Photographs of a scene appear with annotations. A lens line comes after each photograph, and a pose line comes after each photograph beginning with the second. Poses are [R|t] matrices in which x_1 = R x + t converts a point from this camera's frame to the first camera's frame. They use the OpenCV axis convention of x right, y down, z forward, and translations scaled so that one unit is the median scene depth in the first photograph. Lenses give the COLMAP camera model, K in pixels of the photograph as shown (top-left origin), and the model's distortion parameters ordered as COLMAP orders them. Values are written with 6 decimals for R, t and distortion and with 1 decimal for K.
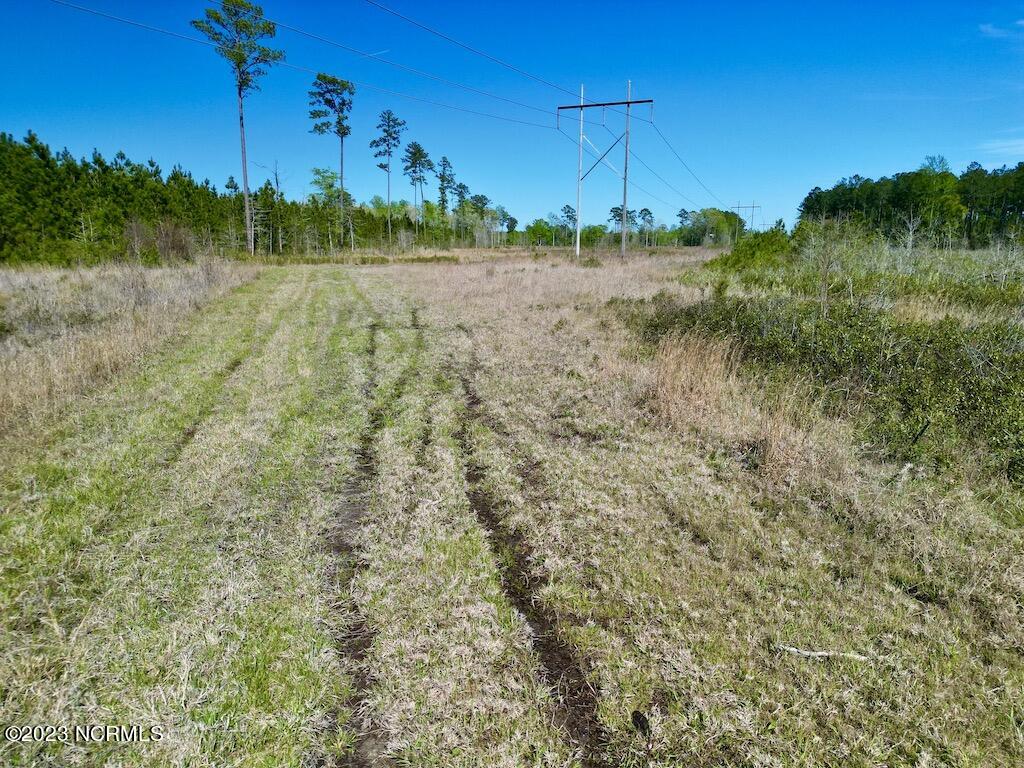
lens RADIAL K [[711.4, 0, 508.4], [0, 711.4, 379.5], [0, 0, 1]] dist [0.049992, -0.038223]
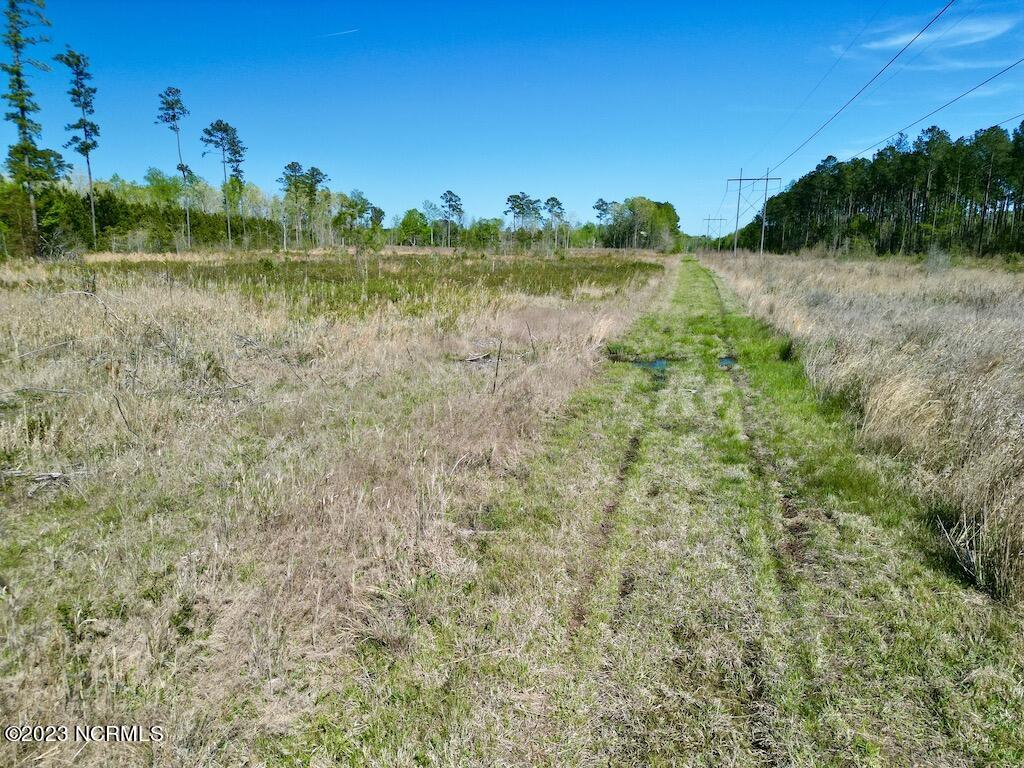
lens RADIAL K [[711.4, 0, 511.9], [0, 711.4, 390.8], [0, 0, 1]] dist [0.049992, -0.038223]
pose [[0.987922, -0.028612, 0.152289, 0.028002], [0.026268, 0.999504, 0.017385, -0.049362], [-0.152711, -0.013175, 0.988183, 0.258227]]
